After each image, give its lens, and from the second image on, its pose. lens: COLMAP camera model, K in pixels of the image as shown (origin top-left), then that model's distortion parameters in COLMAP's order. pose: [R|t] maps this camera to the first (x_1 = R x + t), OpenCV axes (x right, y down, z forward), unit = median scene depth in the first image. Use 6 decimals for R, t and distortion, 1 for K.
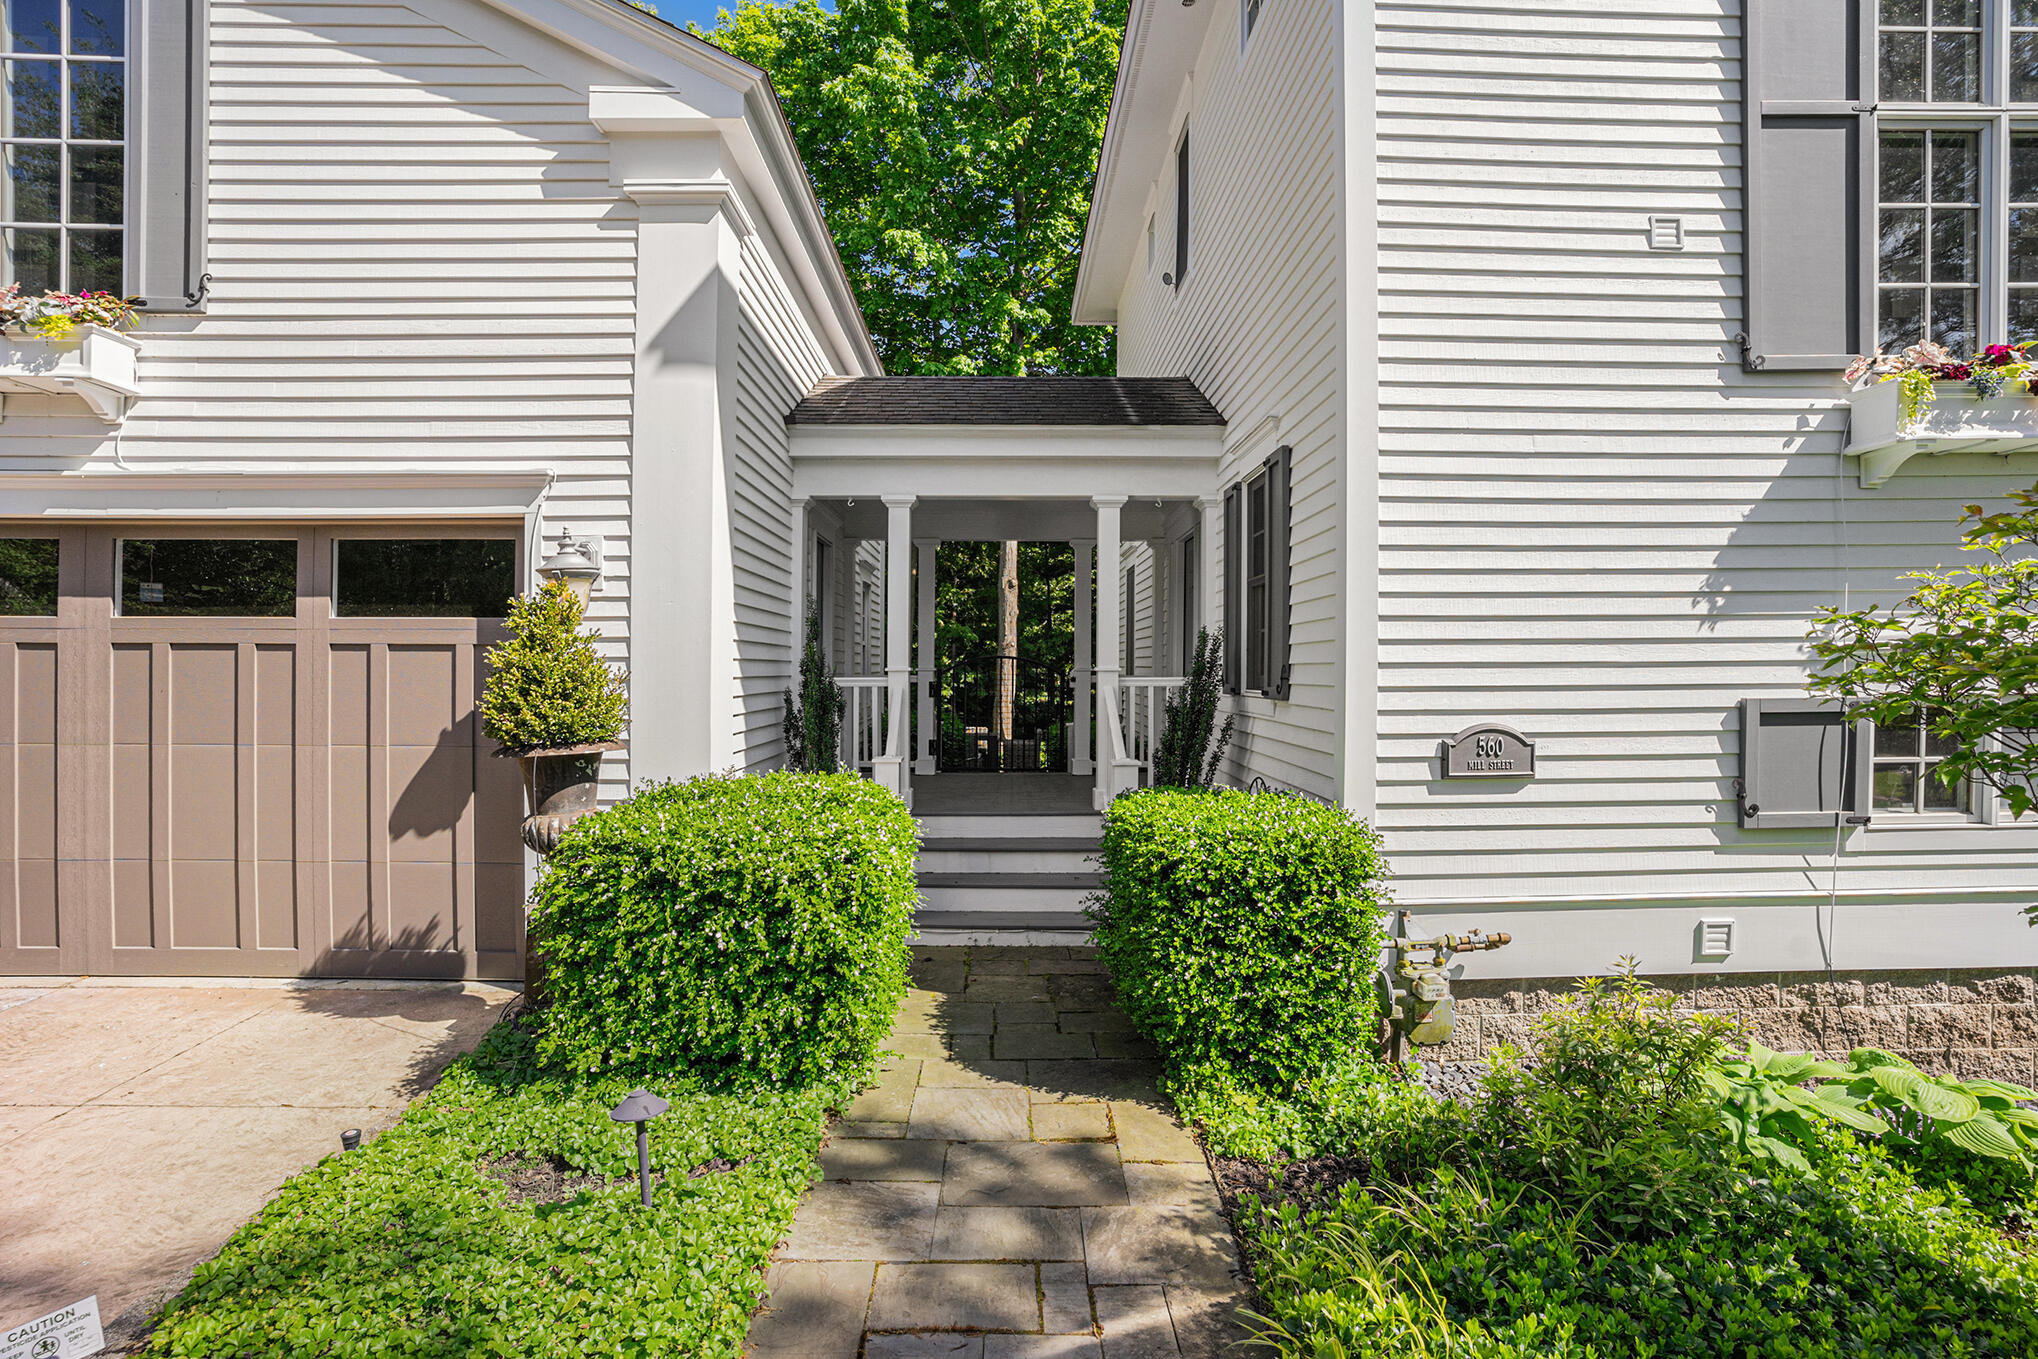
lens RADIAL K [[984.4, 0, 1020.4], [0, 984.4, 663.9], [0, 0, 1]] dist [-0.010044, 0.008860]
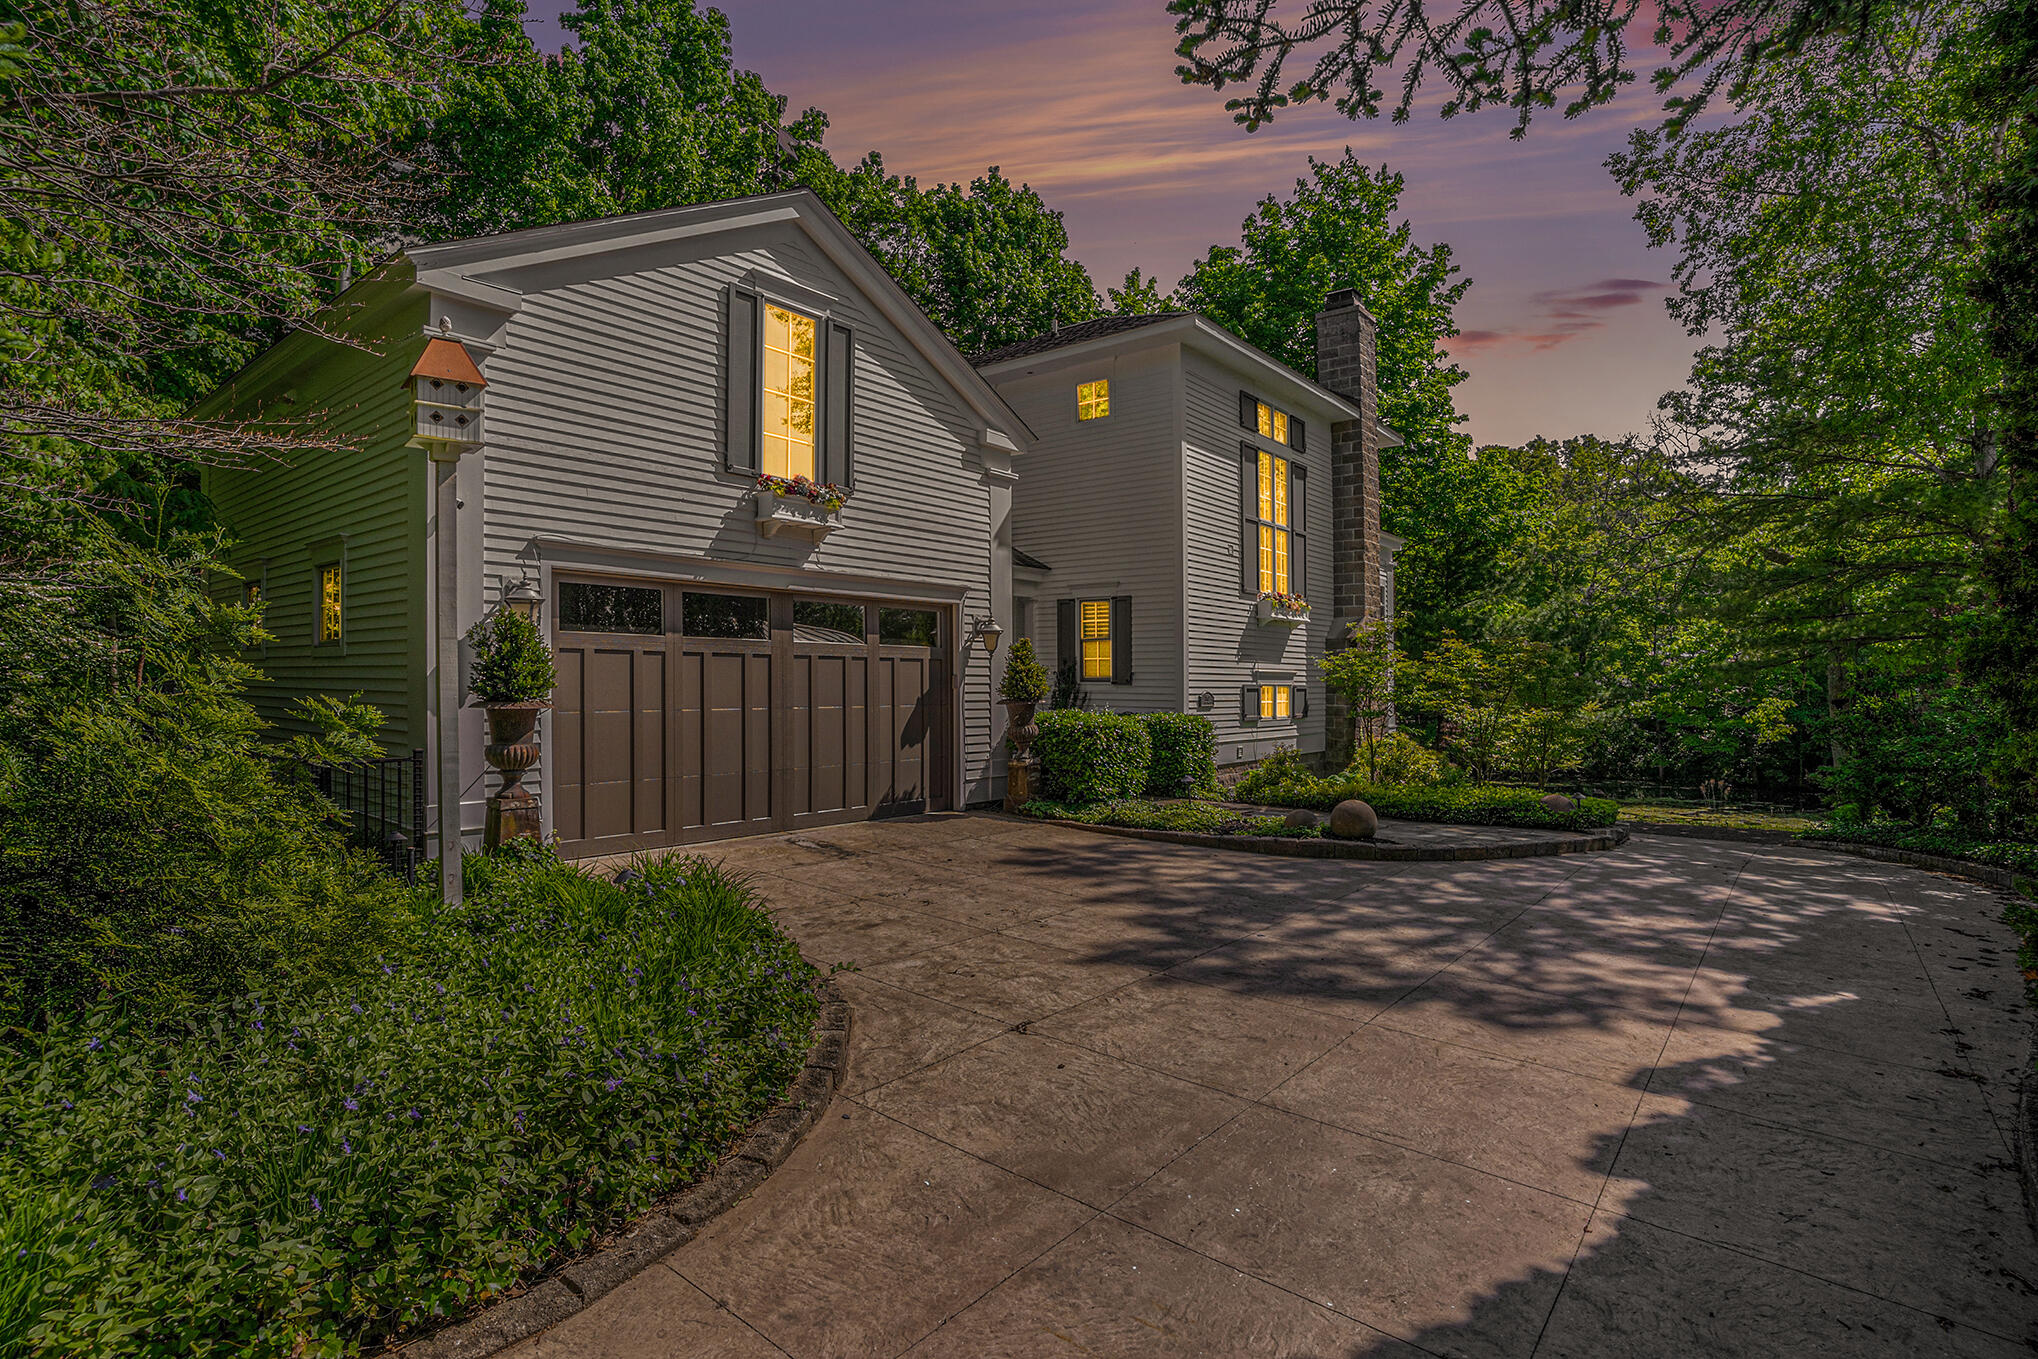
lens RADIAL K [[984.4, 0, 1013.9], [0, 984.4, 686.9], [0, 0, 1]] dist [-0.010044, 0.008860]
pose [[0.656407, 0.003816, 0.754397, -2.165432], [-0.001704, 0.999992, -0.003576, 0.051407], [-0.754405, 0.001061, 0.656409, -0.618187]]
